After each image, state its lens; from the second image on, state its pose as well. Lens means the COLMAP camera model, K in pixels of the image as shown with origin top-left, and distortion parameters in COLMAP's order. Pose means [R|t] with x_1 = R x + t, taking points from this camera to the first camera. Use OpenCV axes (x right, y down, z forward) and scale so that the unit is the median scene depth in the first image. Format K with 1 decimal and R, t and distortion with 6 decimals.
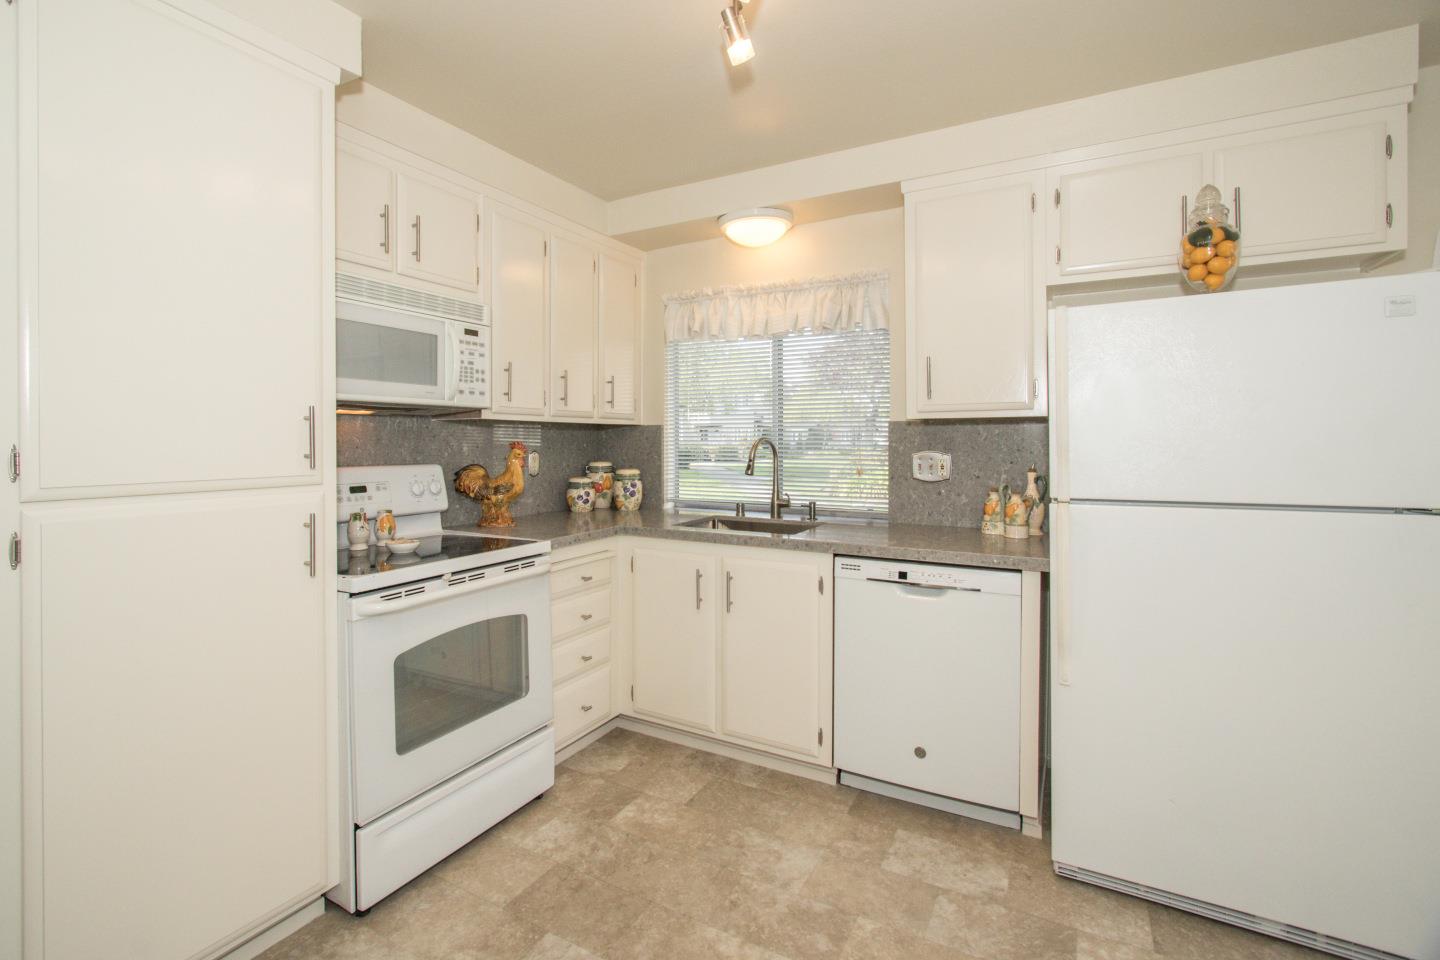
lens RADIAL K [[649.8, 0, 703.0], [0, 649.8, 443.4], [0, 0, 1]] dist [-0.010355, 0.000242]
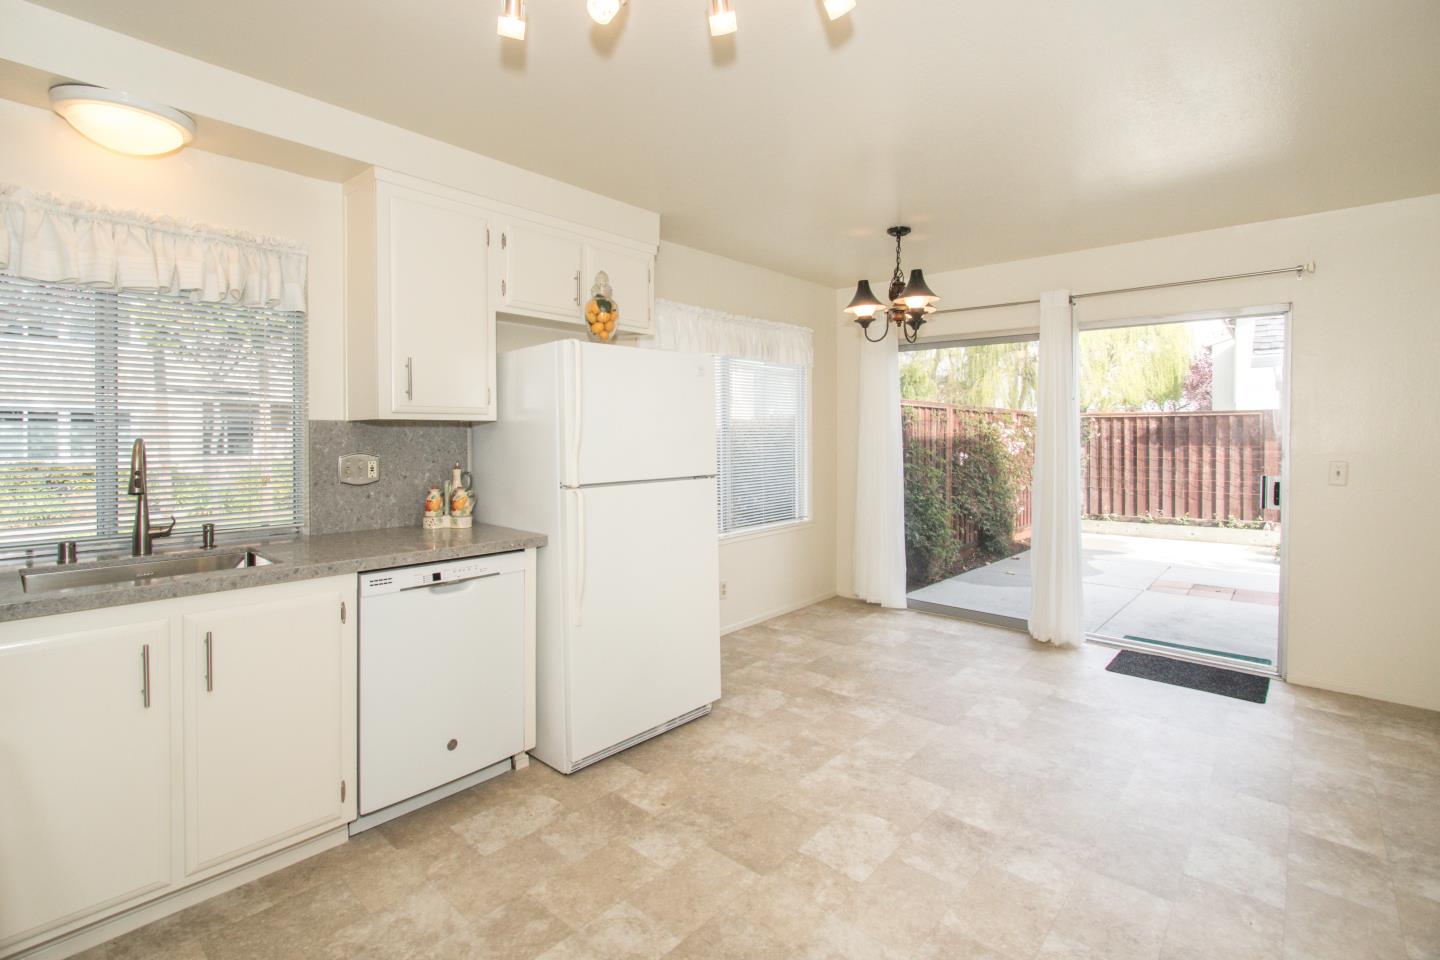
lens RADIAL K [[661.2, 0, 687.3], [0, 661.2, 439.4], [0, 0, 1]] dist [-0.015298, -0.000070]
pose [[0.242229, -0.004970, 0.970206, -0.537410], [0.006344, 0.999974, 0.003539, -0.008989], [-0.970198, 0.005298, 0.242254, 0.348987]]
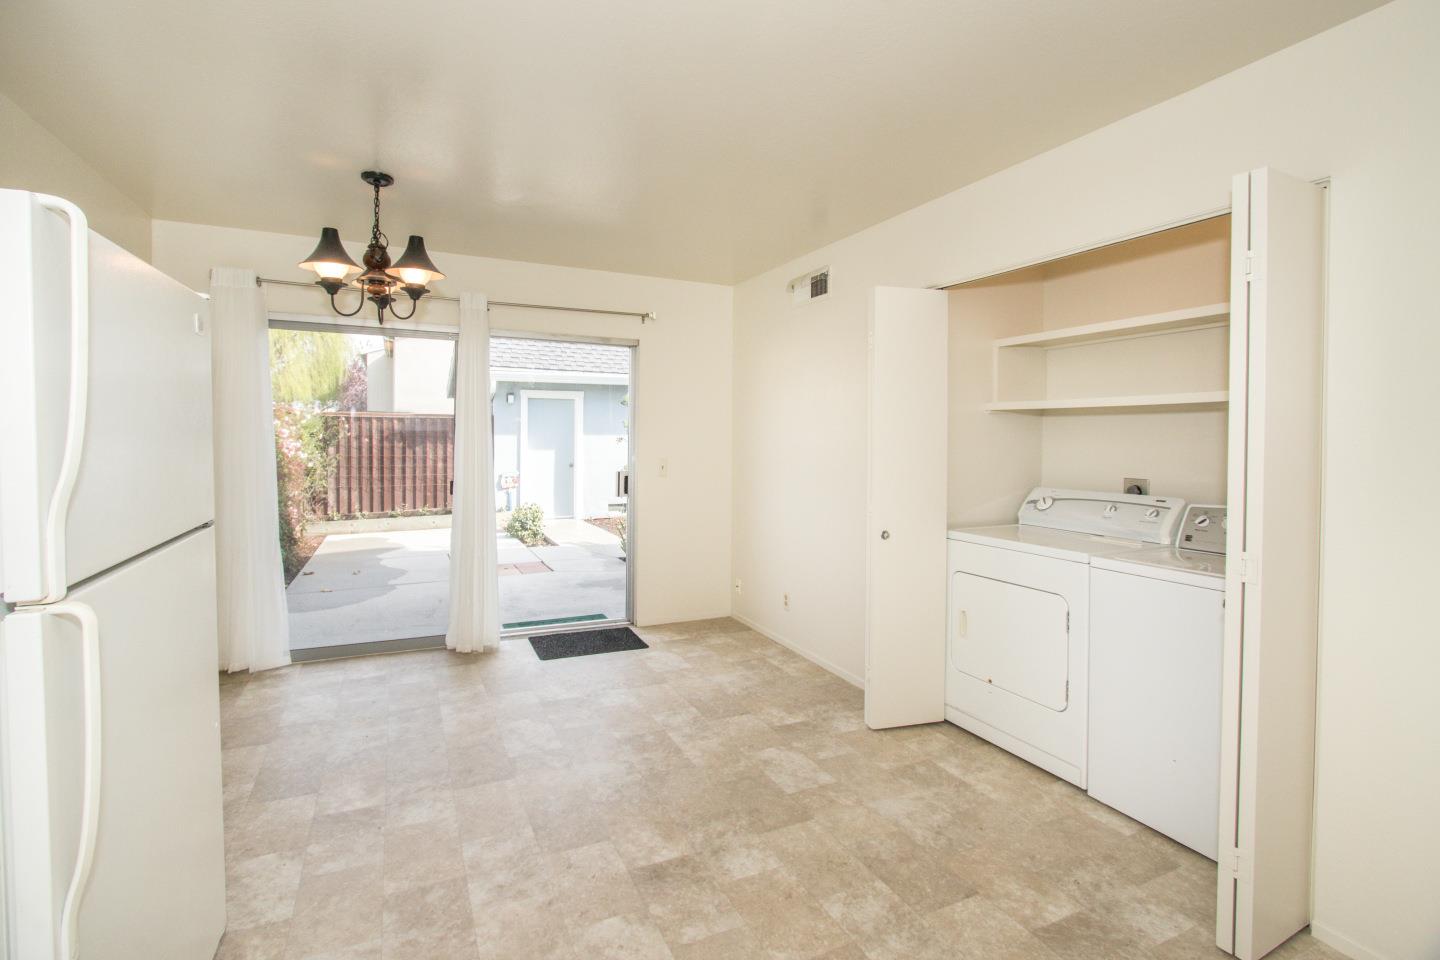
lens RADIAL K [[661.2, 0, 687.3], [0, 661.2, 439.4], [0, 0, 1]] dist [-0.015298, -0.000070]
pose [[-0.801151, -0.008238, 0.598406, -0.090970], [-0.000157, 0.999908, 0.013555, -0.030149], [-0.598462, 0.010765, -0.801079, 0.856749]]
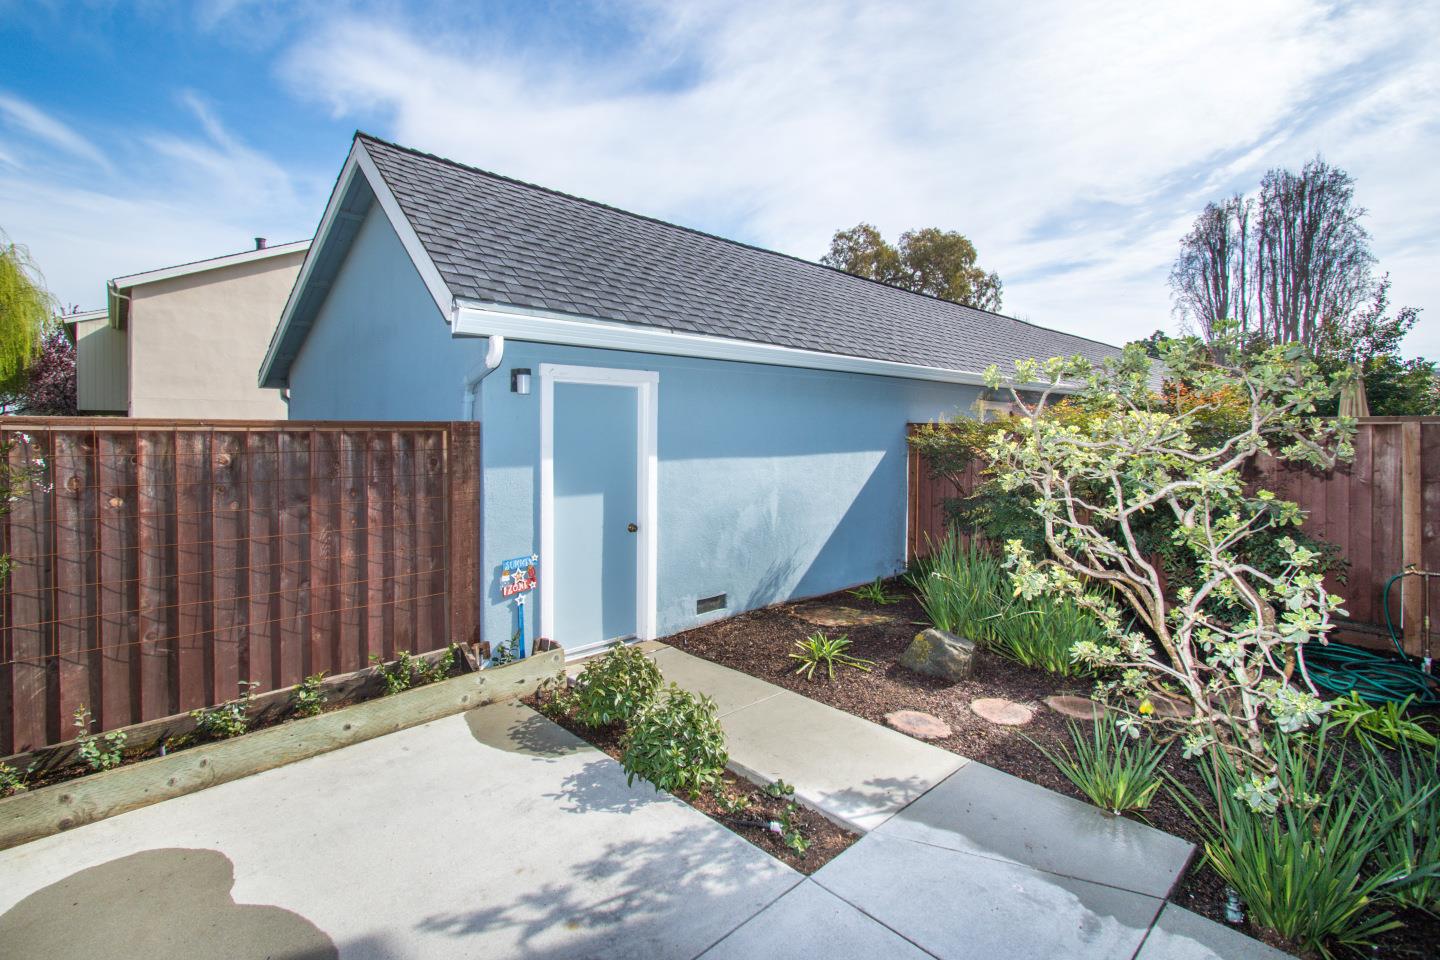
lens RADIAL K [[656.4, 0, 696.6], [0, 656.4, 436.1], [0, 0, 1]] dist [-0.015305, -0.000085]
pose [[-0.948056, 0.000896, 0.318101, 2.399866], [0.003746, 0.999958, 0.008349, -0.107679], [-0.318080, 0.009107, -0.948020, -0.350967]]
